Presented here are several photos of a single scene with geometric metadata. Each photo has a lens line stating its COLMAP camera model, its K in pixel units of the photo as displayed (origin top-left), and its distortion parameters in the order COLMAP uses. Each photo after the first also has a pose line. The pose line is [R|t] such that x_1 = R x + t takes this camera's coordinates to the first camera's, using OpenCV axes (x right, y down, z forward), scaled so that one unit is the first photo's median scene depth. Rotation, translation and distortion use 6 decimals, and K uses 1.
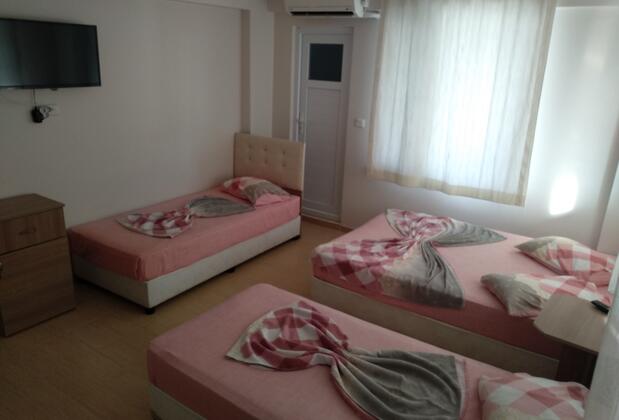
lens RADIAL K [[480.5, 0, 311.8], [0, 480.5, 208.6], [0, 0, 1]] dist [0.013947, -0.035779]
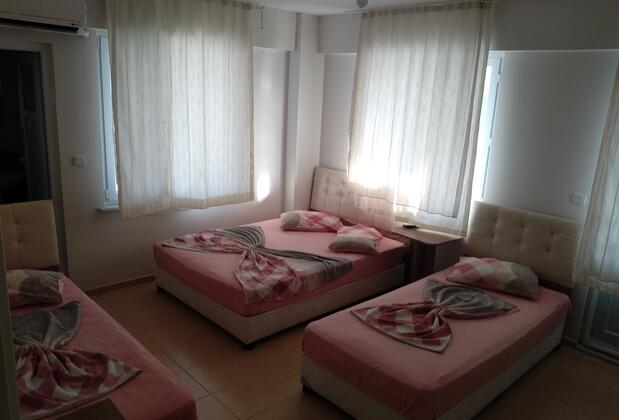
lens RADIAL K [[480.5, 0, 309.6], [0, 480.5, 211.5], [0, 0, 1]] dist [0.013947, -0.035779]
pose [[0.217229, -0.265979, 0.939184, -0.879710], [0.255316, 0.944146, 0.208330, -0.243969], [-0.942139, 0.194534, 0.273004, 0.626604]]
